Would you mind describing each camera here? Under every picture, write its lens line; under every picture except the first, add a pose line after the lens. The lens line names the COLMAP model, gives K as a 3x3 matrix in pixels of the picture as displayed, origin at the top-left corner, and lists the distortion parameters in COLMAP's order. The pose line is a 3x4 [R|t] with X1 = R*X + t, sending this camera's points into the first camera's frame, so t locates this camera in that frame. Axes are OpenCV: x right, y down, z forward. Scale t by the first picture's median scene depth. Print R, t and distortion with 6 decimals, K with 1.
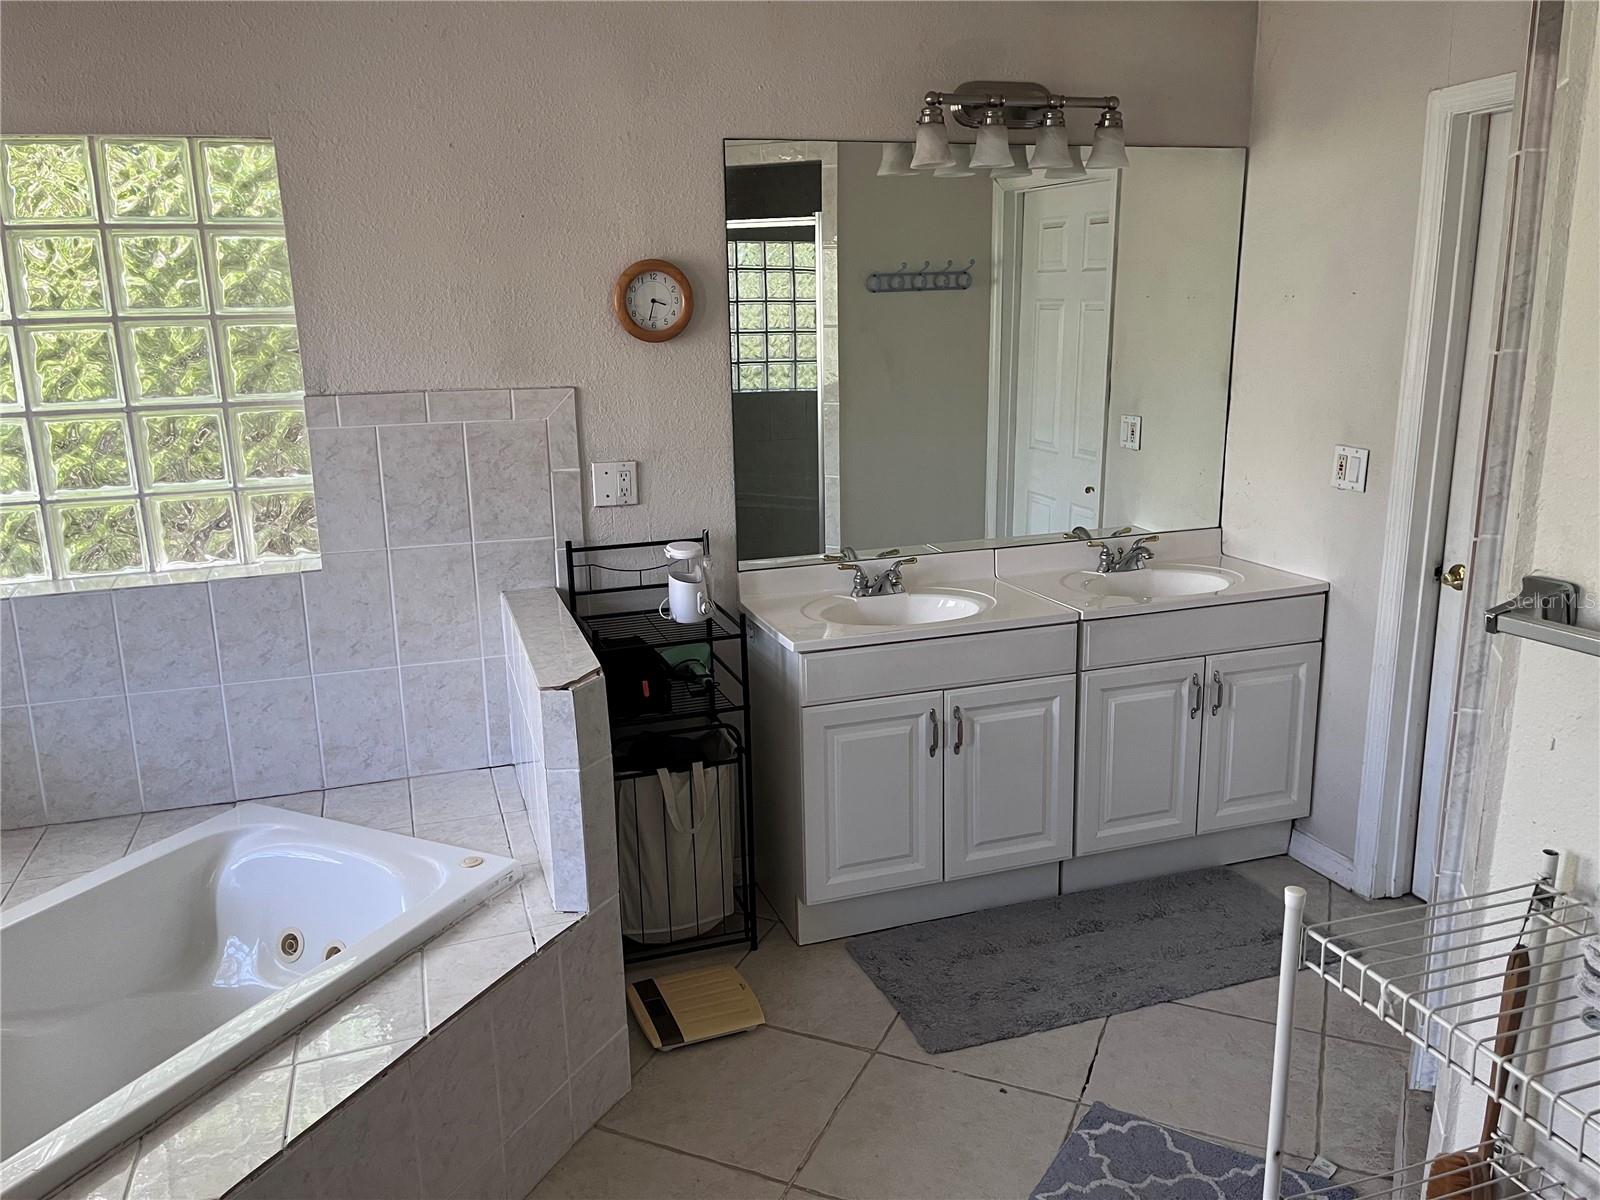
lens RADIAL K [[1201.3, 0, 800.0], [0, 1201.3, 600.0], [0, 0, 1]] dist [0.080874, -0.089705]
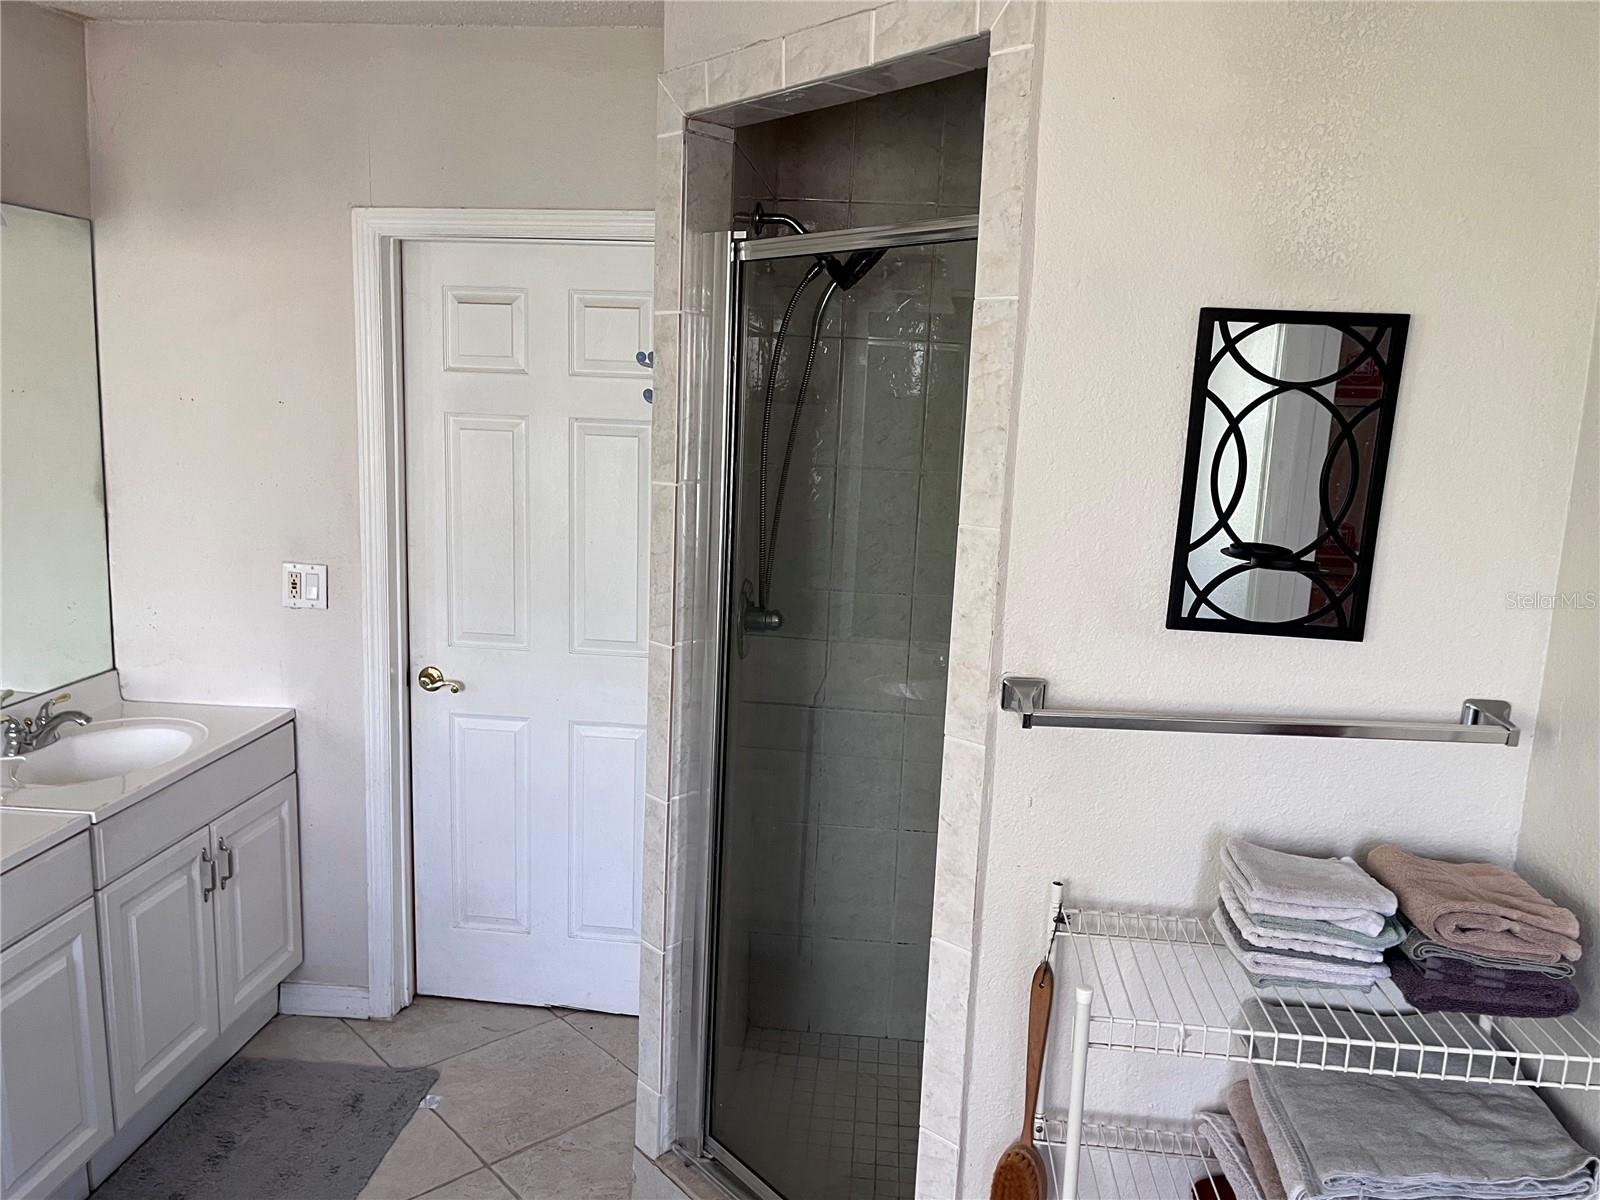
lens RADIAL K [[1210.6, 0, 796.9], [0, 1210.6, 607.5], [0, 0, 1]] dist [0.081852, -0.104876]
pose [[0.400133, -0.127671, 0.907521, -0.251647], [0.172683, 0.983015, 0.062154, -0.082661], [-0.900041, 0.131843, 0.415383, 0.259779]]
